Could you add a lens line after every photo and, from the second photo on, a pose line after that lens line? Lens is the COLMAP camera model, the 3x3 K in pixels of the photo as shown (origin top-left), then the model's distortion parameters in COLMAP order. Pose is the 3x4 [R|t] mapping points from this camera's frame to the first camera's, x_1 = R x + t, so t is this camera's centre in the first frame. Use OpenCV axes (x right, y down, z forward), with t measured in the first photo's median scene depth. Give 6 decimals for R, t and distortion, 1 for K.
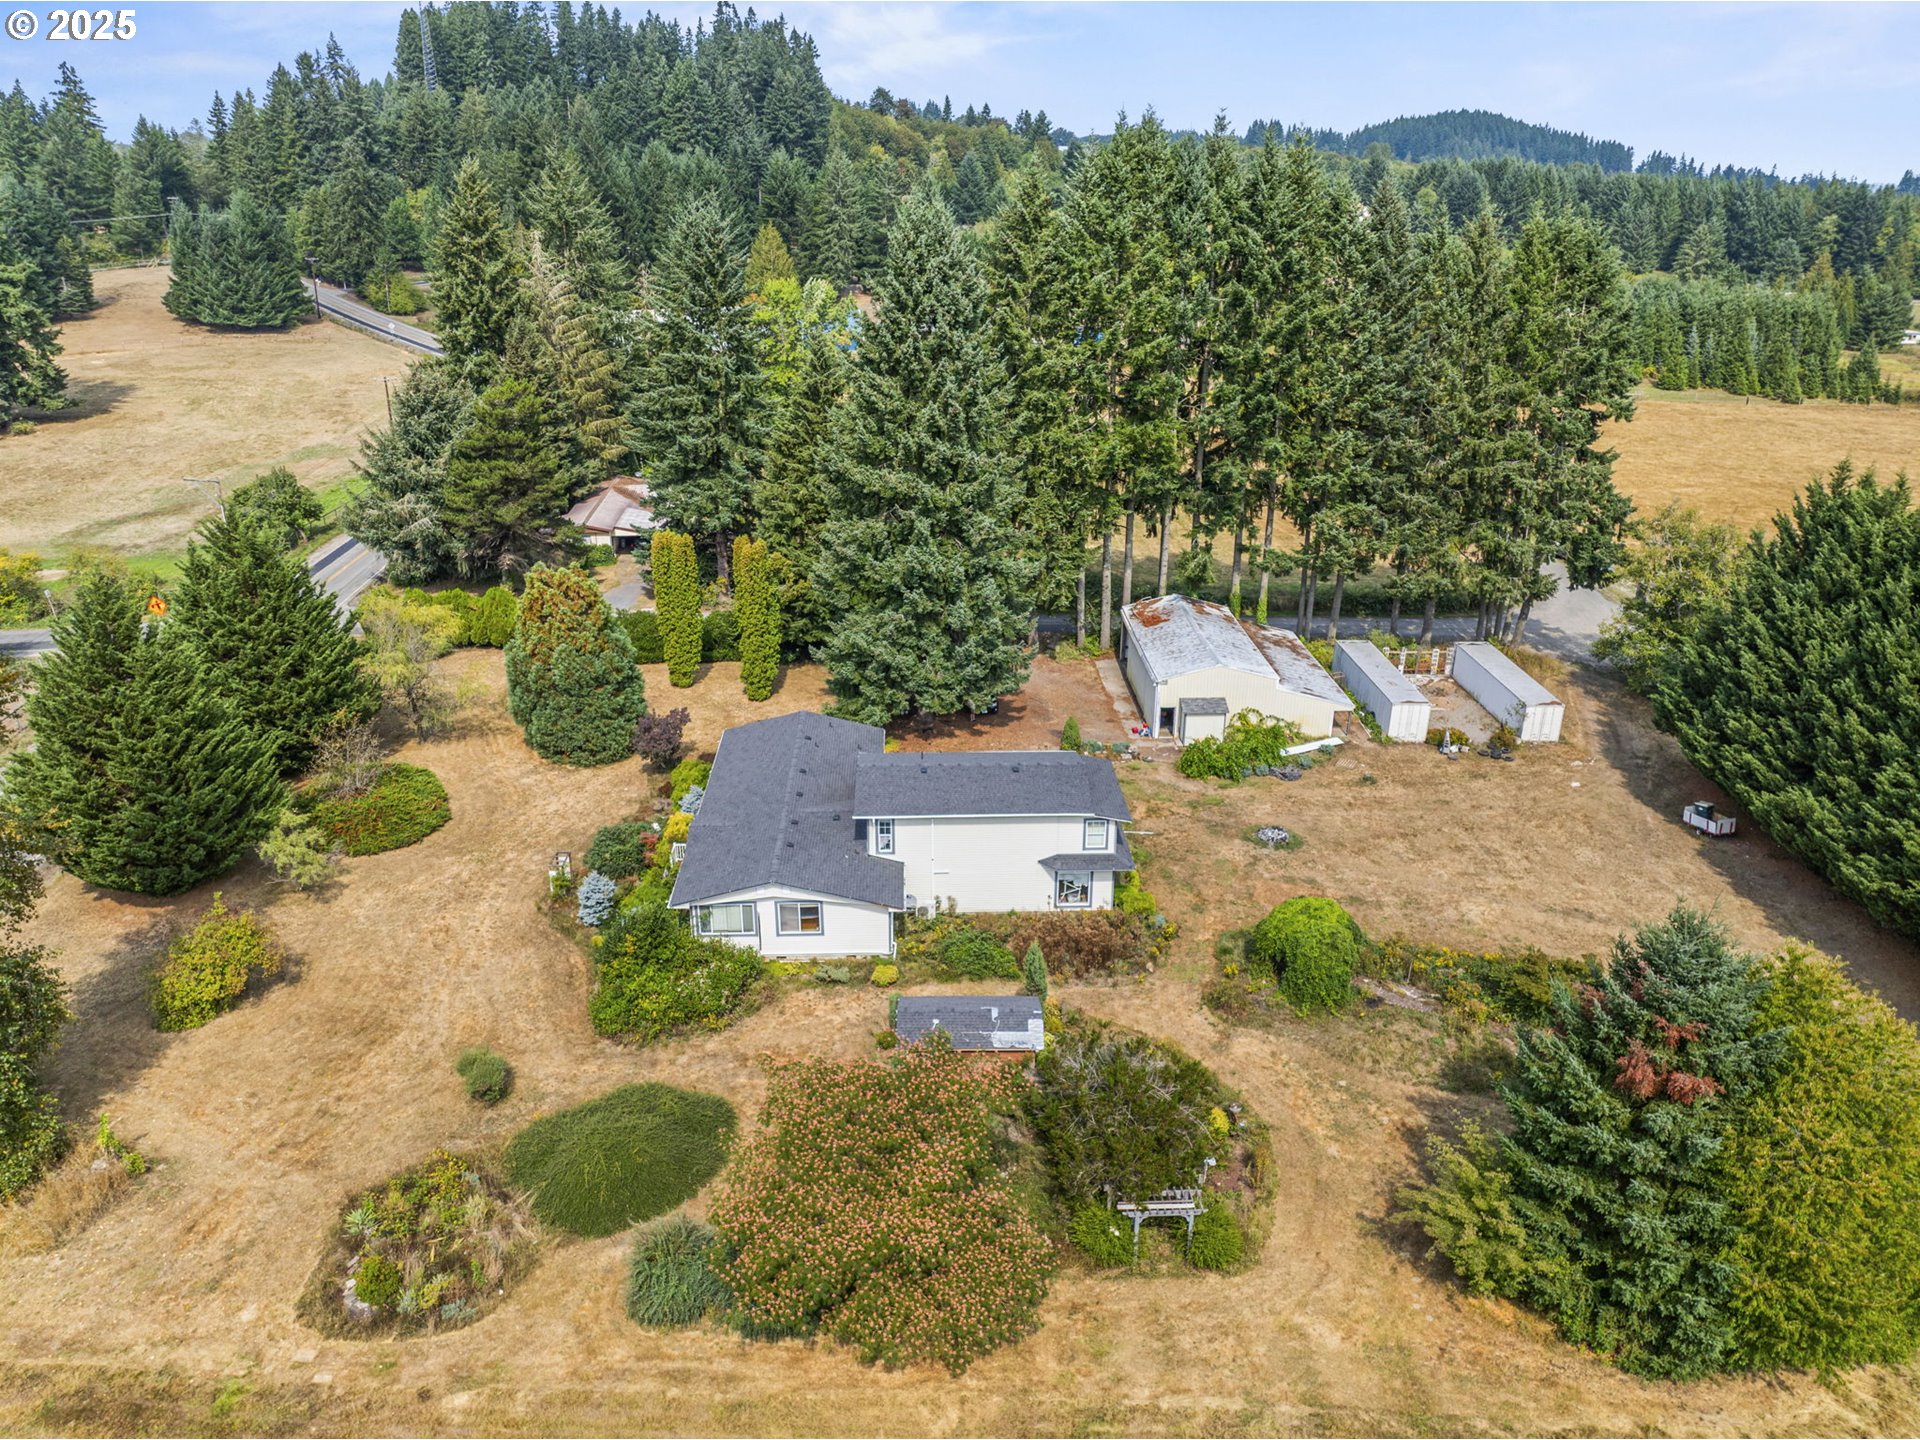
lens RADIAL K [[1378.3, 0, 958.0], [0, 1378.3, 715.8], [0, 0, 1]] dist [-0.043186, 0.005475]
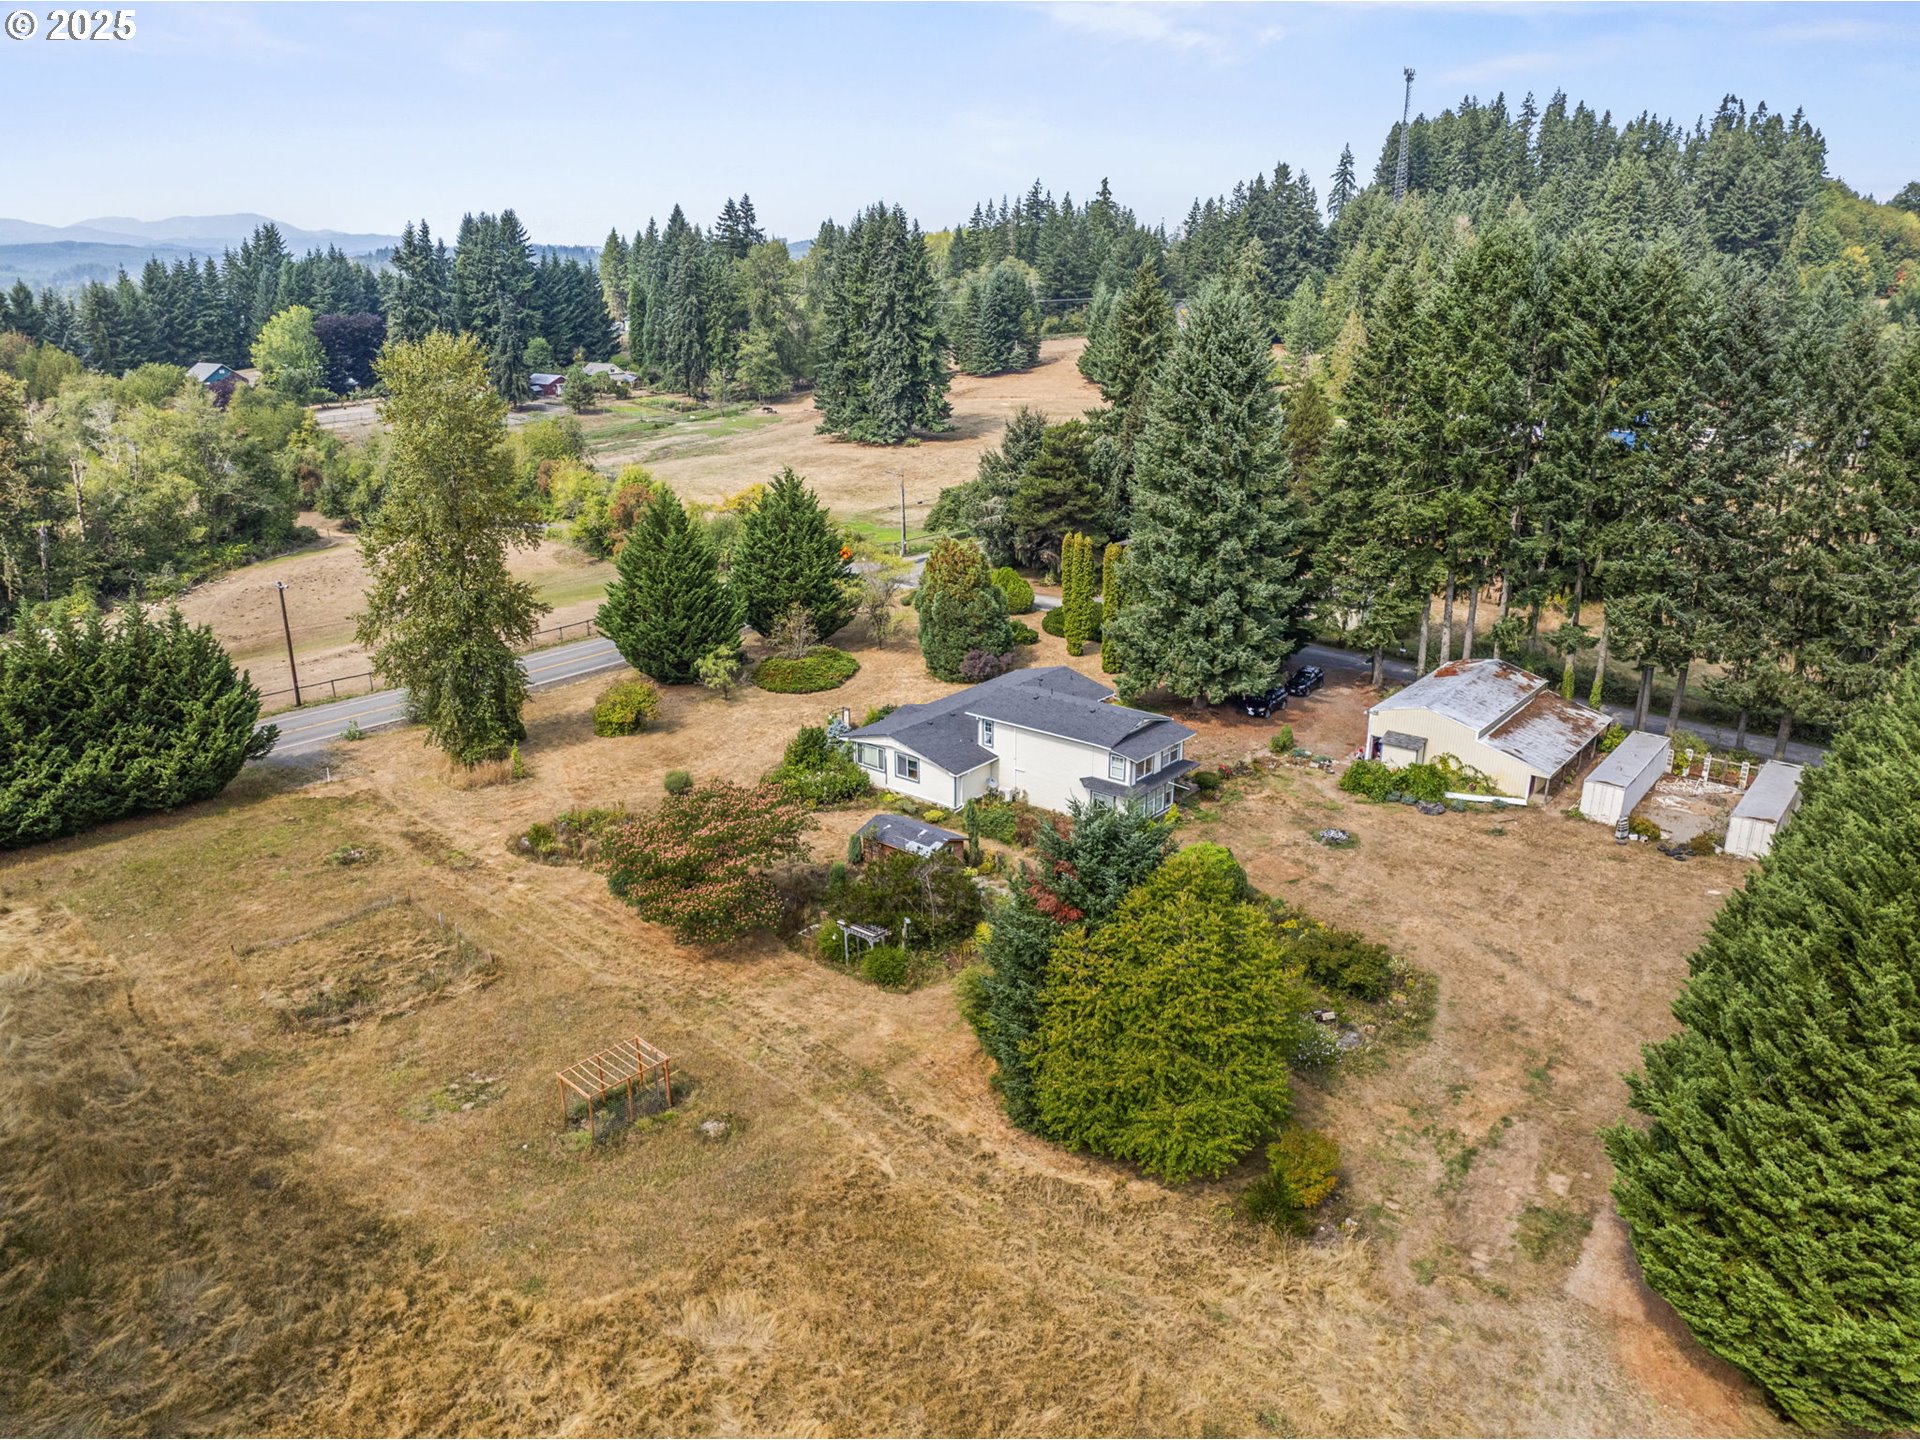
lens RADIAL K [[1378.3, 0, 960.8], [0, 1378.3, 725.0], [0, 0, 1]] dist [-0.043186, 0.005475]
pose [[0.755624, 0.205437, -0.621956, 0.523117], [-0.240581, 0.970220, 0.028186, 0.030989], [0.609224, 0.128333, 0.782545, -0.072007]]
